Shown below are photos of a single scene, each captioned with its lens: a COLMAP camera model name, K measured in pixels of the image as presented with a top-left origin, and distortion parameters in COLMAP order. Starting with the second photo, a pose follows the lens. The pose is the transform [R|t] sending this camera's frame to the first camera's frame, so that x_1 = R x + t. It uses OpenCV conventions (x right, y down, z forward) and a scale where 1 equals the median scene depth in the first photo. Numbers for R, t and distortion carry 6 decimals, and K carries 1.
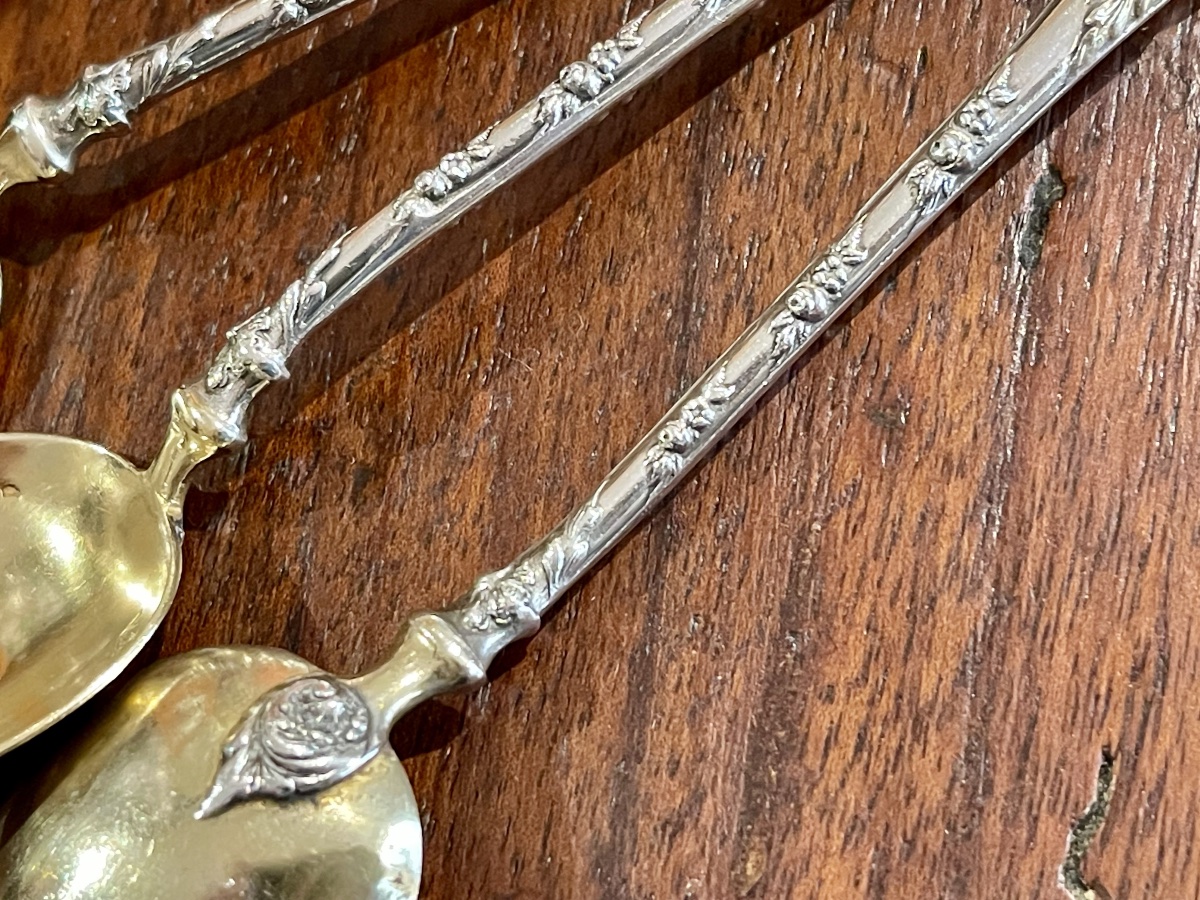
lens RADIAL K [[1997.8, 0, 600.0], [0, 1997.8, 450.0], [0, 0, 1]] dist [0.140078, -0.742484]
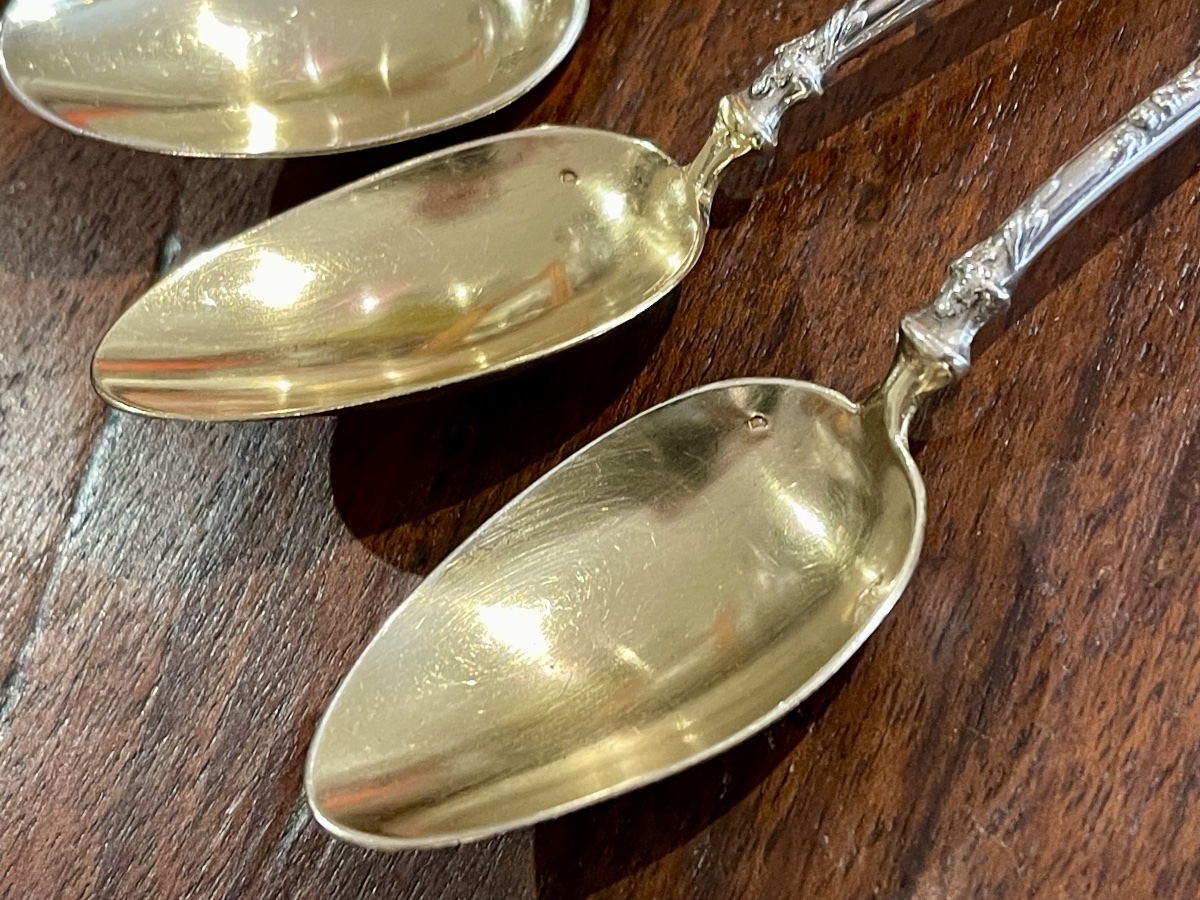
lens RADIAL K [[1997.8, 0, 600.0], [0, 1997.8, 450.0], [0, 0, 1]] dist [0.140078, -0.742484]
pose [[0.962290, 0.164167, -0.216903, 0.006442], [-0.168644, 0.985675, -0.002159, 0.190998], [0.213442, 0.038657, 0.976191, -0.147470]]
